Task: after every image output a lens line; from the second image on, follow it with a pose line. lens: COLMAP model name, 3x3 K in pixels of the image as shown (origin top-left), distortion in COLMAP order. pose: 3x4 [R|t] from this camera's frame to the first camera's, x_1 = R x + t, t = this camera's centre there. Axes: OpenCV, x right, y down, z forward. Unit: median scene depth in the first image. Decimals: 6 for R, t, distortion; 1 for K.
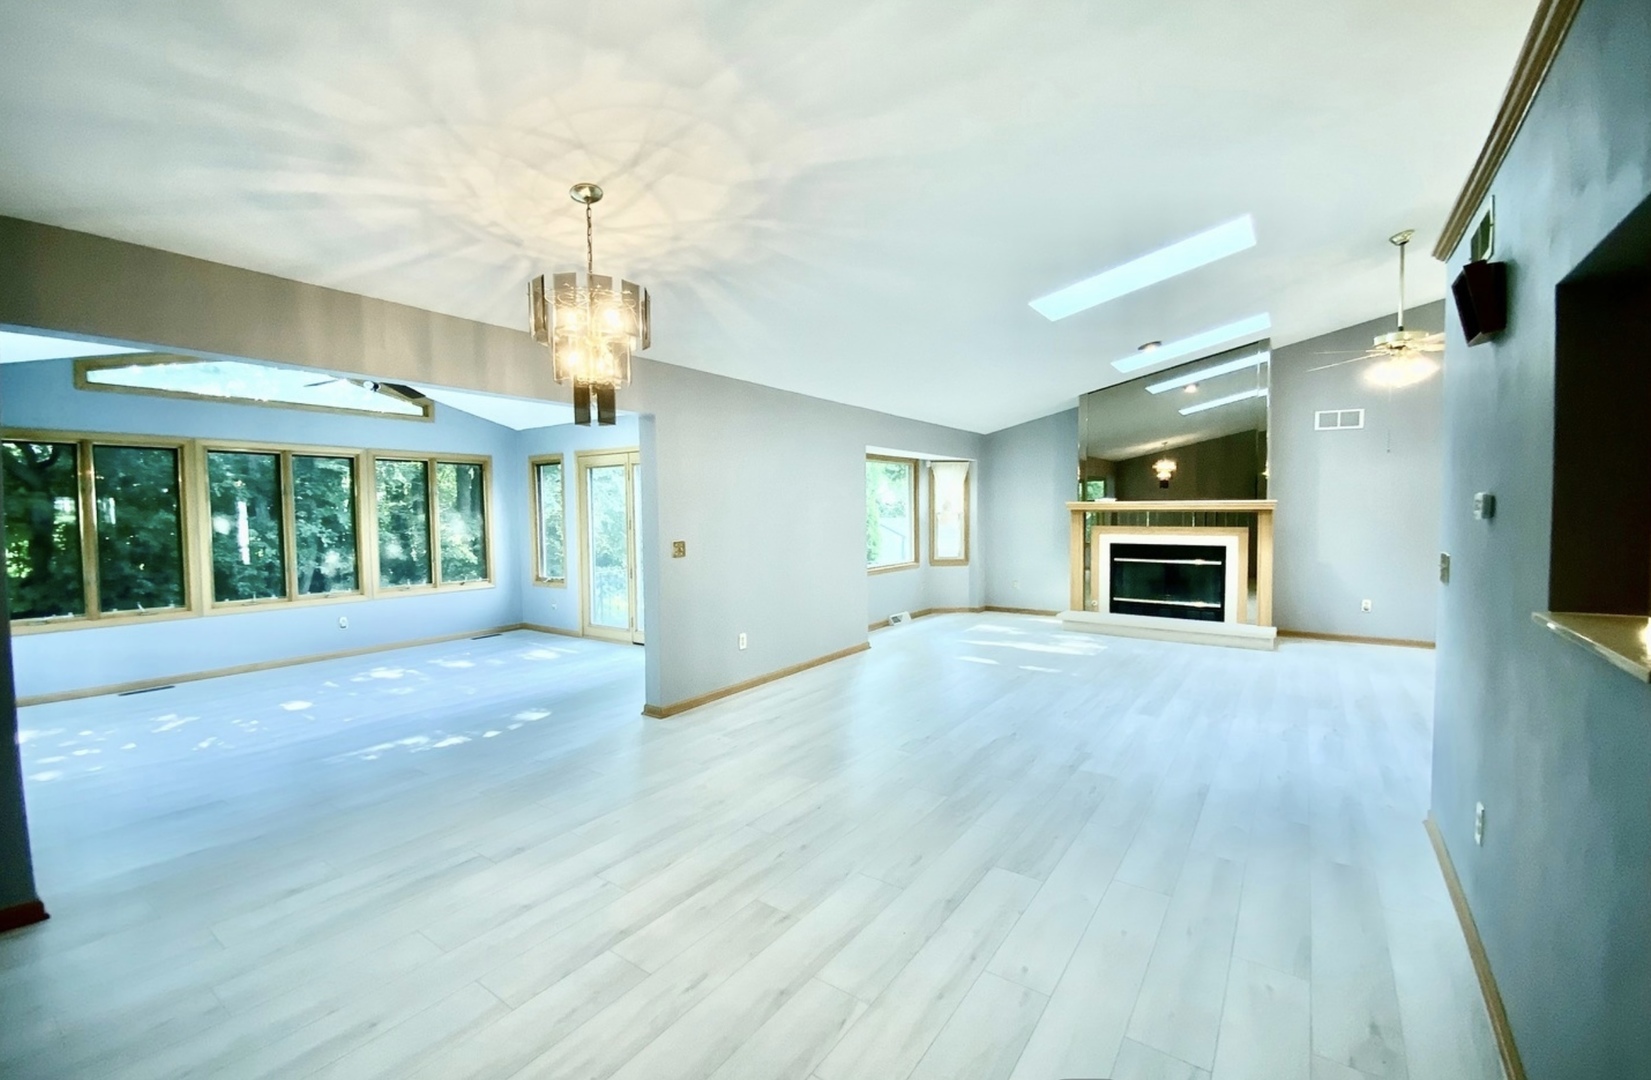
lens RADIAL K [[693.8, 0, 834.0], [0, 693.8, 537.8], [0, 0, 1]] dist [0.000841, 0.000113]
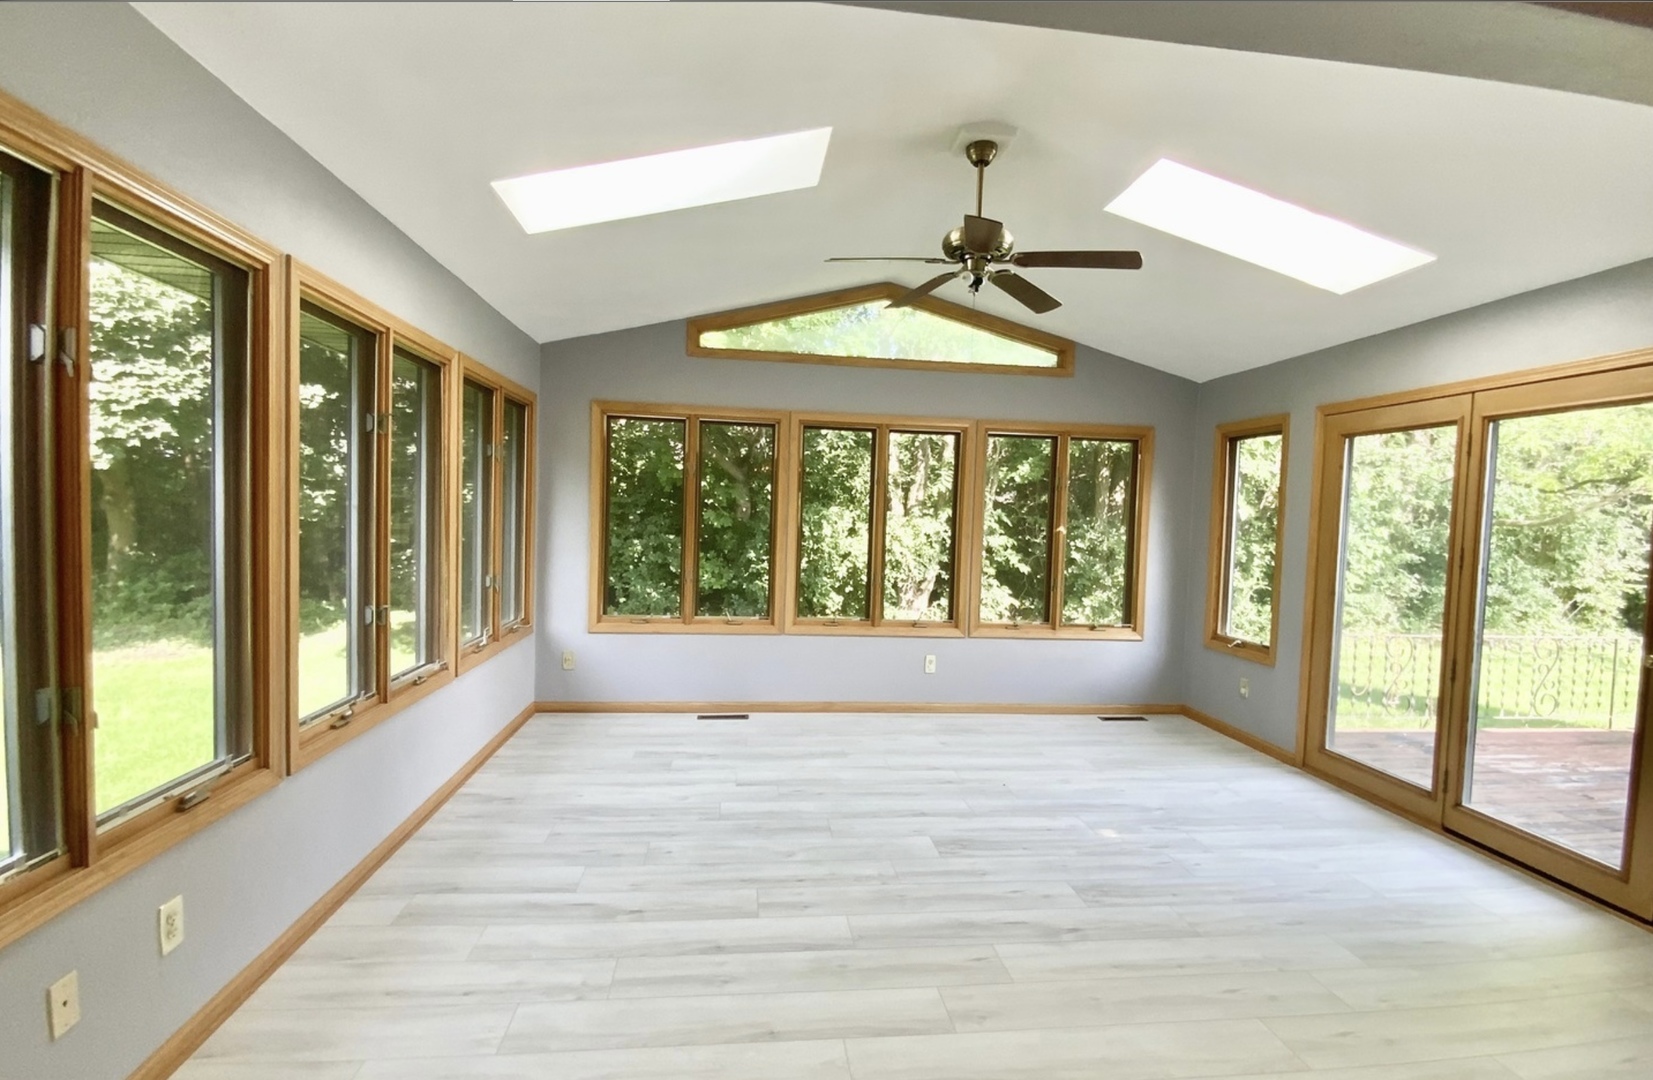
lens RADIAL K [[694.6, 0, 835.0], [0, 694.6, 537.8], [0, 0, 1]] dist [0.000841, 0.000113]
pose [[0.657509, 0.060418, -0.751021, -0.218496], [-0.071815, 0.997267, 0.017355, -0.011351], [0.750017, 0.042524, 0.660051, 0.402300]]
